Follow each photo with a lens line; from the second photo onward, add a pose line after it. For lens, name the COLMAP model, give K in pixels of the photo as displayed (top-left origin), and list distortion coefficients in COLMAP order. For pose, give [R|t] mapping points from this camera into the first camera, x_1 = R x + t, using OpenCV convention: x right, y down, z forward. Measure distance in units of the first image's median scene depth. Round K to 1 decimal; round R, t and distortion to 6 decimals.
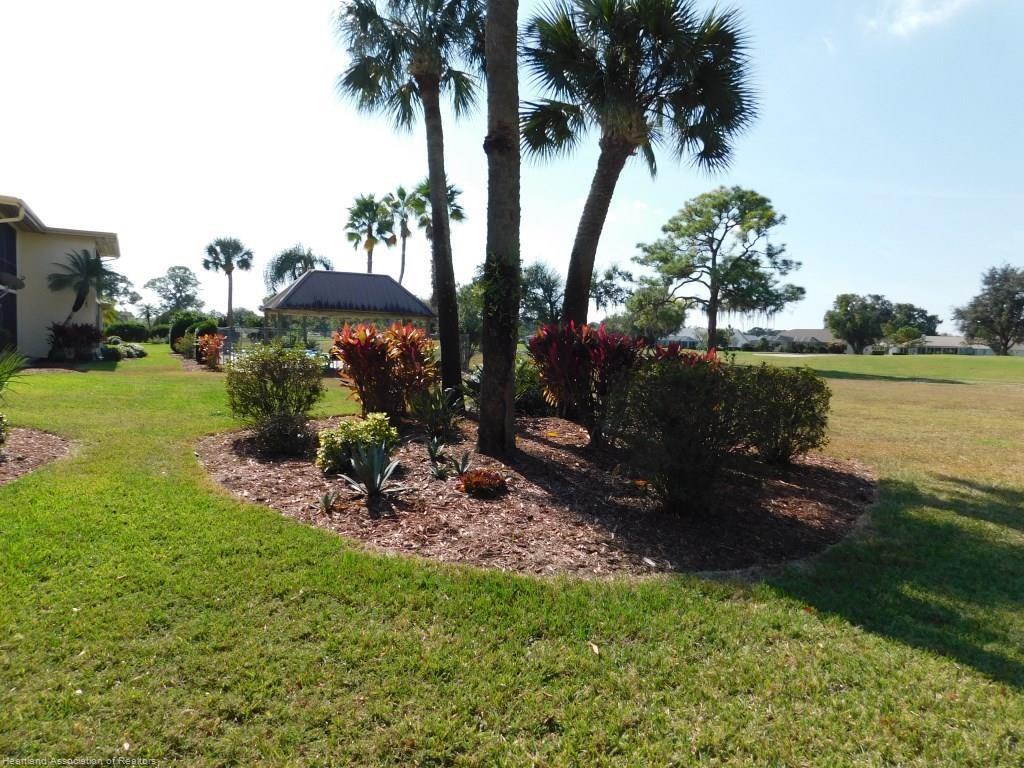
lens RADIAL K [[671.0, 0, 512.0], [0, 671.0, 384.0], [0, 0, 1]] dist [-0.020190, 0.000855]
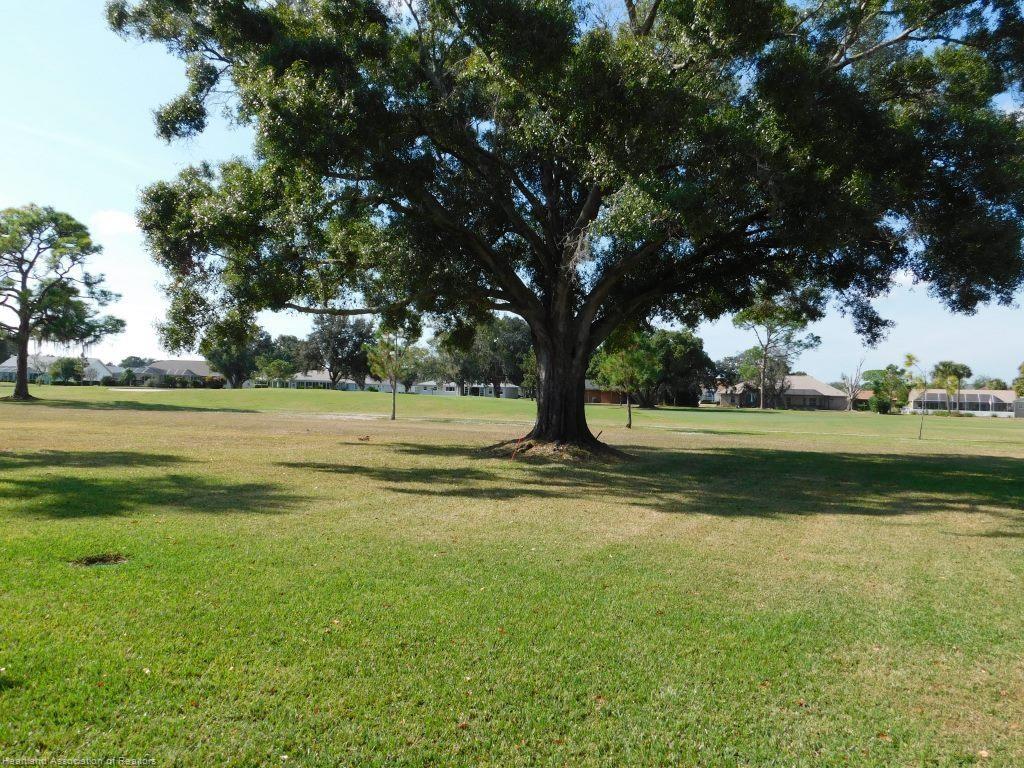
lens RADIAL K [[830.5, 0, 512.0], [0, 830.5, 384.0], [0, 0, 1]] dist [0.000721, 0.001785]
pose [[0.716507, 0.004181, 0.697567, -0.006403], [0.031988, 0.998733, -0.038842, 0.013974], [-0.696846, 0.050144, 0.715466, -0.241369]]
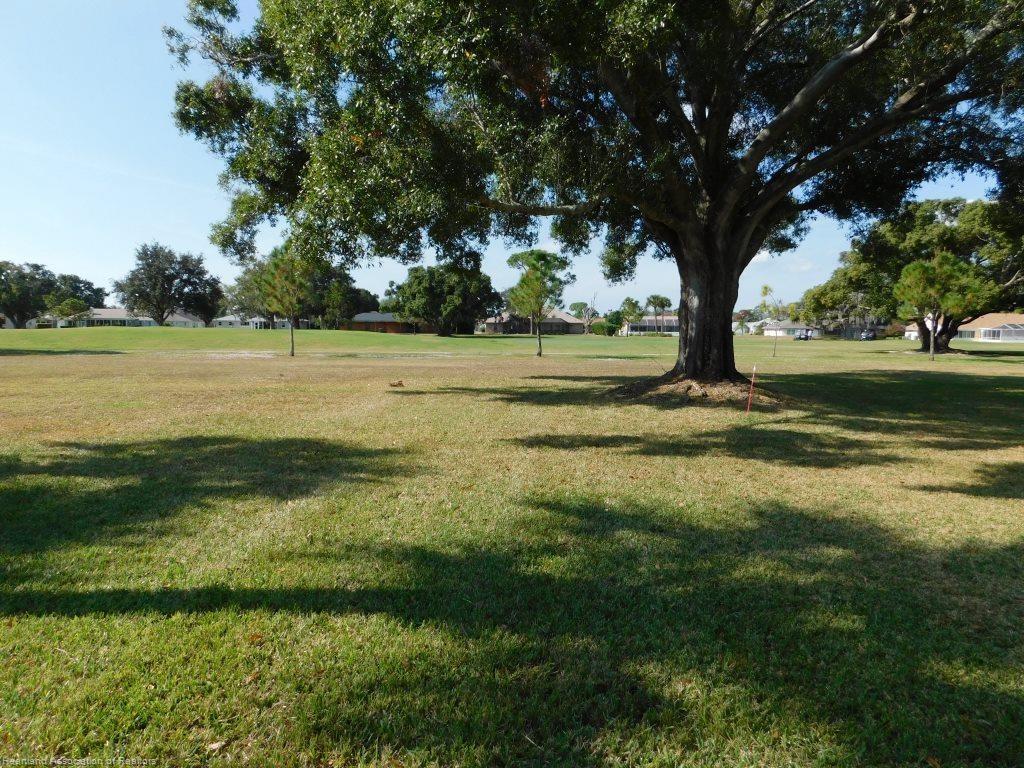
lens RADIAL K [[671.0, 0, 512.0], [0, 671.0, 384.0], [0, 0, 1]] dist [-0.020190, 0.000855]
pose [[0.445551, -0.095294, 0.890171, 0.011445], [0.058944, 0.995284, 0.077044, 0.002205], [-0.893314, 0.018143, 0.449066, -0.017459]]
